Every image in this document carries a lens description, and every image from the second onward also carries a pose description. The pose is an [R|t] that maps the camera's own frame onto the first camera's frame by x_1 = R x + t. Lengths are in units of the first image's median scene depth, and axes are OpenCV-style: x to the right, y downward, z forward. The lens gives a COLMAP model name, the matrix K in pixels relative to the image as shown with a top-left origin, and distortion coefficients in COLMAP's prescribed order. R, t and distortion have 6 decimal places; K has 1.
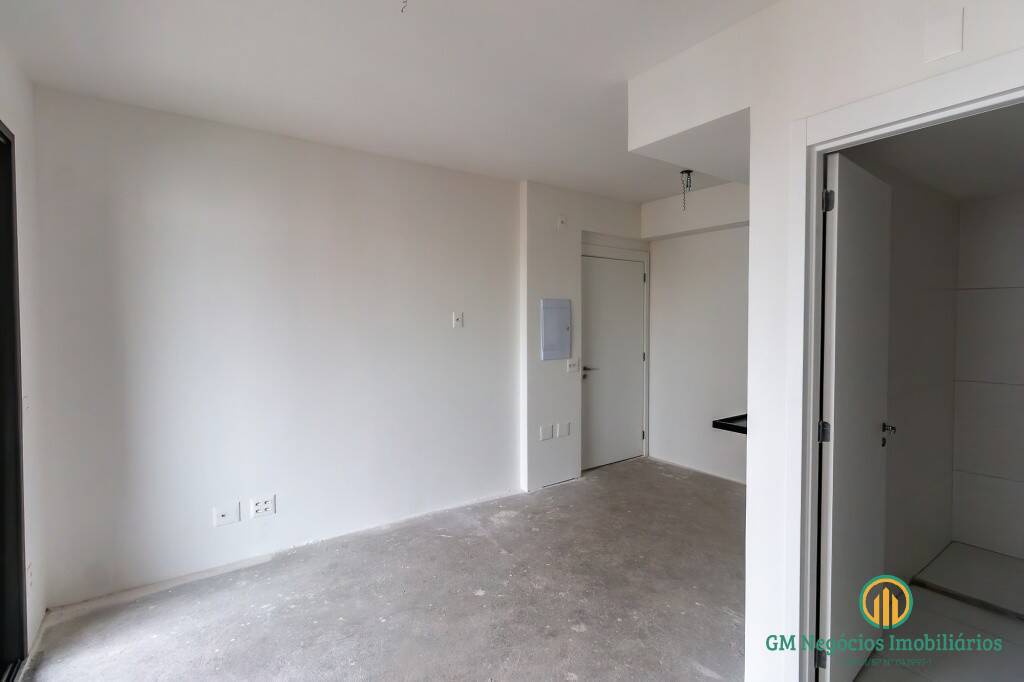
lens RADIAL K [[472.5, 0, 514.0], [0, 472.5, 328.6], [0, 0, 1]] dist [-0.000805, -0.000648]
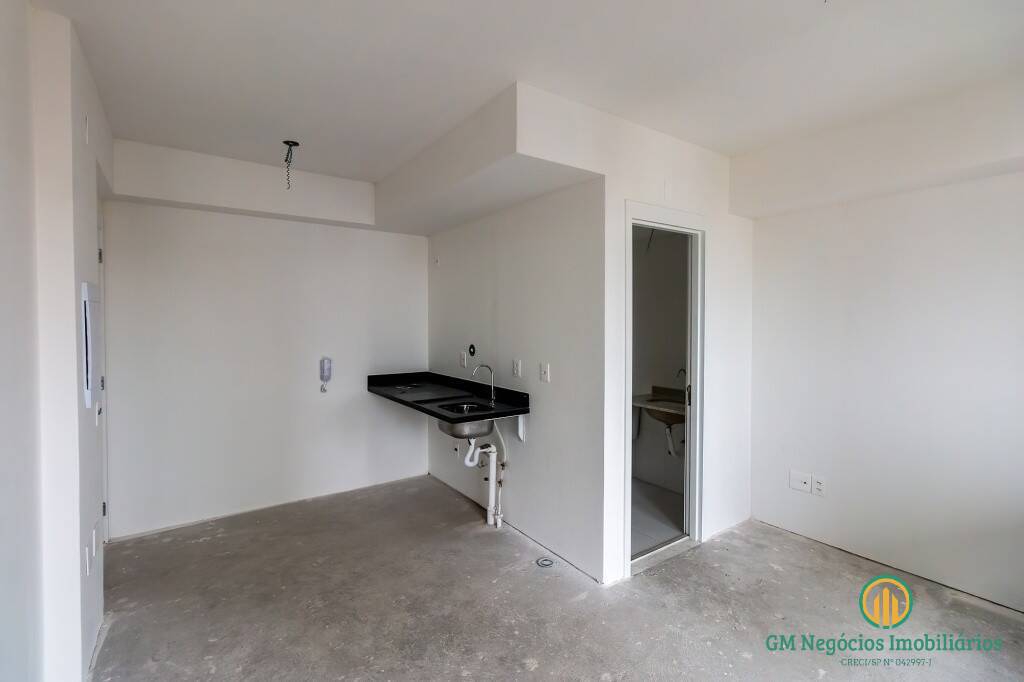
lens RADIAL K [[472.5, 0, 514.0], [0, 472.5, 328.6], [0, 0, 1]] dist [-0.000805, -0.000648]
pose [[0.009894, -0.020123, 0.999749, -0.617450], [0.021137, 0.999578, 0.019911, -0.023406], [-0.999728, 0.020935, 0.010315, 0.825202]]
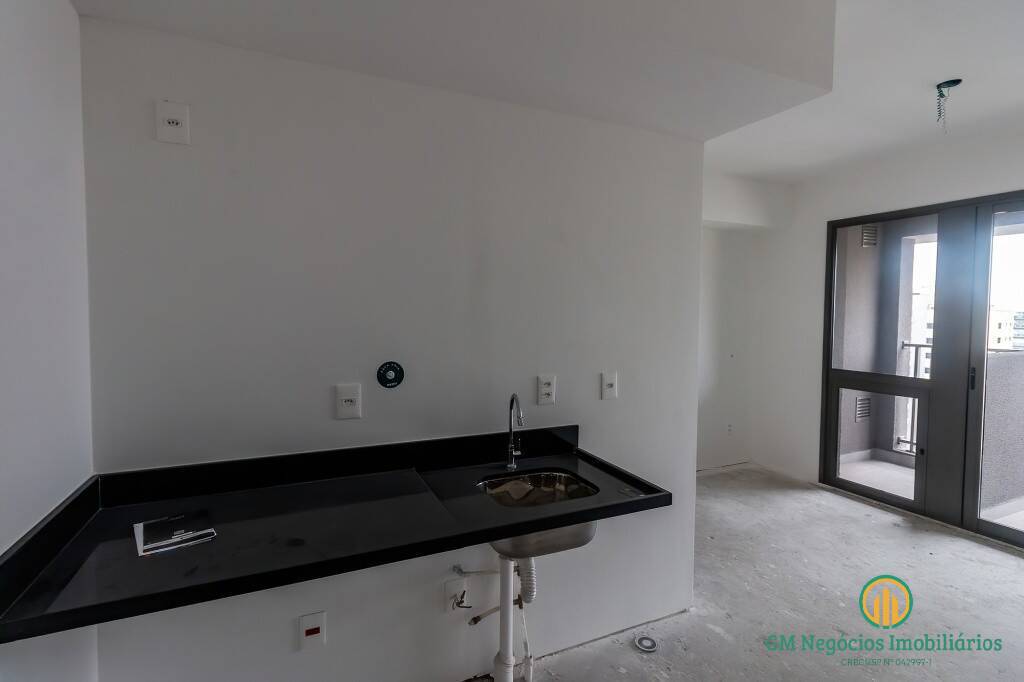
lens RADIAL K [[483.7, 0, 513.4], [0, 483.7, 332.4], [0, 0, 1]] dist [0.001912, -0.000121]
pose [[-0.983381, -0.015818, 0.180865, 0.493867], [-0.004689, 0.998078, 0.061792, -0.029856], [-0.181495, 0.059917, -0.981565, 1.547836]]
